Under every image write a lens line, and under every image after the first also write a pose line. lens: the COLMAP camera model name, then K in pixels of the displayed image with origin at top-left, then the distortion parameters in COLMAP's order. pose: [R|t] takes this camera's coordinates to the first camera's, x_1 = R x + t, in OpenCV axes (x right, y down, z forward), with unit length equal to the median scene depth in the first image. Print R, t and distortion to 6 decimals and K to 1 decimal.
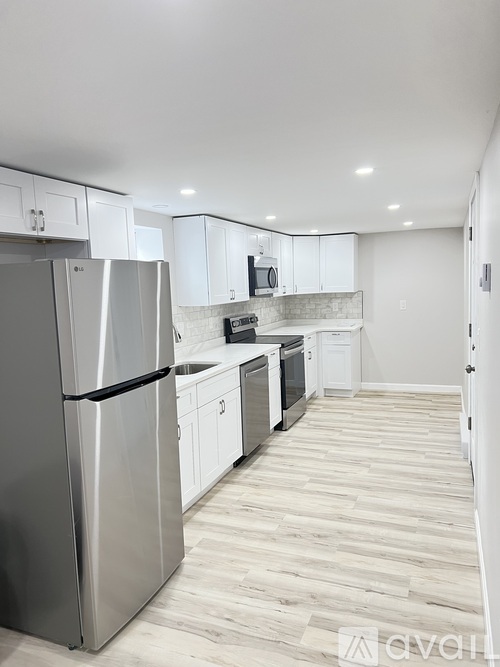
lens RADIAL K [[493.8, 0, 250.0], [0, 493.8, 333.5], [0, 0, 1]] dist [0.088560, -0.113123]
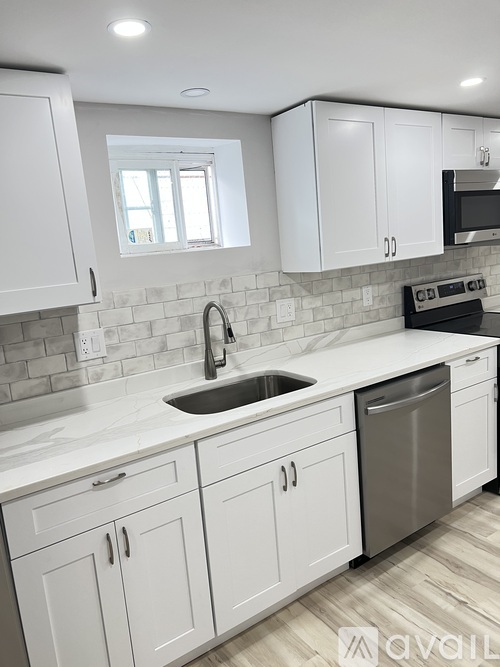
lens RADIAL K [[493.8, 0, 250.0], [0, 493.8, 333.5], [0, 0, 1]] dist [0.088560, -0.113123]
pose [[0.822972, 0.066846, -0.564135, 0.149300], [-0.002928, 0.993539, 0.113455, -0.044919], [0.568075, -0.091719, 0.817850, 0.436766]]
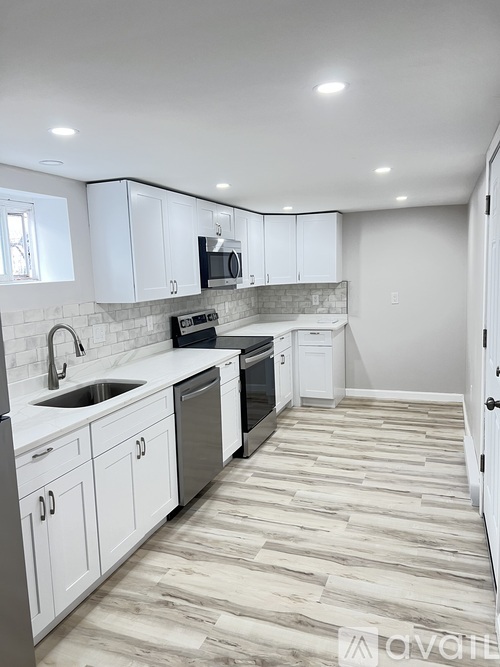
lens RADIAL K [[493.8, 0, 250.0], [0, 493.8, 333.5], [0, 0, 1]] dist [0.088560, -0.113123]
pose [[0.999905, 0.000425, 0.013812, 0.069897], [-0.000790, 0.999649, 0.026495, -0.026751], [-0.013796, -0.026503, 0.999554, 0.221605]]
